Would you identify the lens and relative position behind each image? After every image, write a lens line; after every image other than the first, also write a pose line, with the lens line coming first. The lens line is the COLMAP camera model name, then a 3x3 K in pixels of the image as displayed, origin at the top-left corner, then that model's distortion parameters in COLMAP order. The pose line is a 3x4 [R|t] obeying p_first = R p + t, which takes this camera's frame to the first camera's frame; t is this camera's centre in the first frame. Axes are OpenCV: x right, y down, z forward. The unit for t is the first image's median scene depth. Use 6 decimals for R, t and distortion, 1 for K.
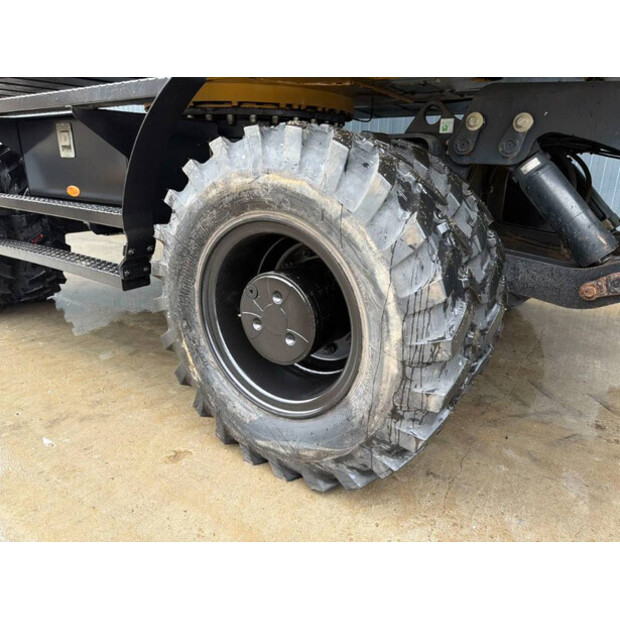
lens RADIAL K [[439.5, 0, 320.4], [0, 439.5, 299.0], [0, 0, 1]] dist [0.010092, -0.013279]
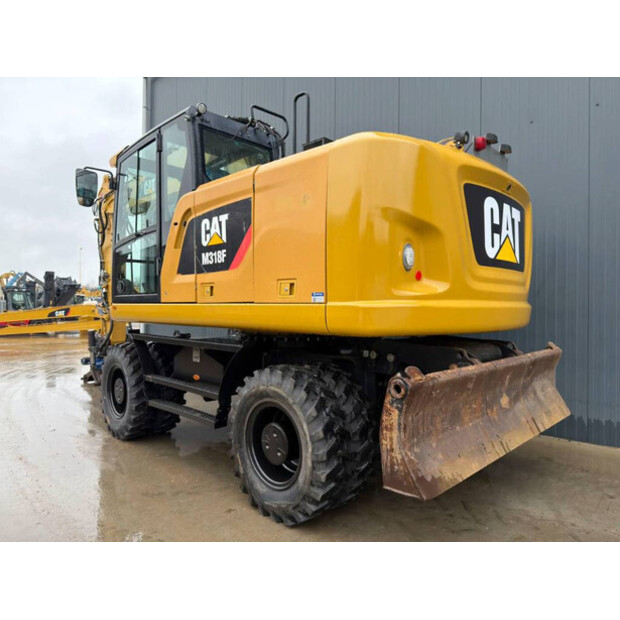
lens RADIAL K [[439.5, 0, 310.1], [0, 439.5, 297.6], [0, 0, 1]] dist [0.010092, -0.013279]
pose [[0.980668, -0.017858, -0.194864, 0.528967], [-0.044593, 0.949229, -0.311410, 0.025992], [0.190532, 0.314080, 0.930082, -1.335195]]
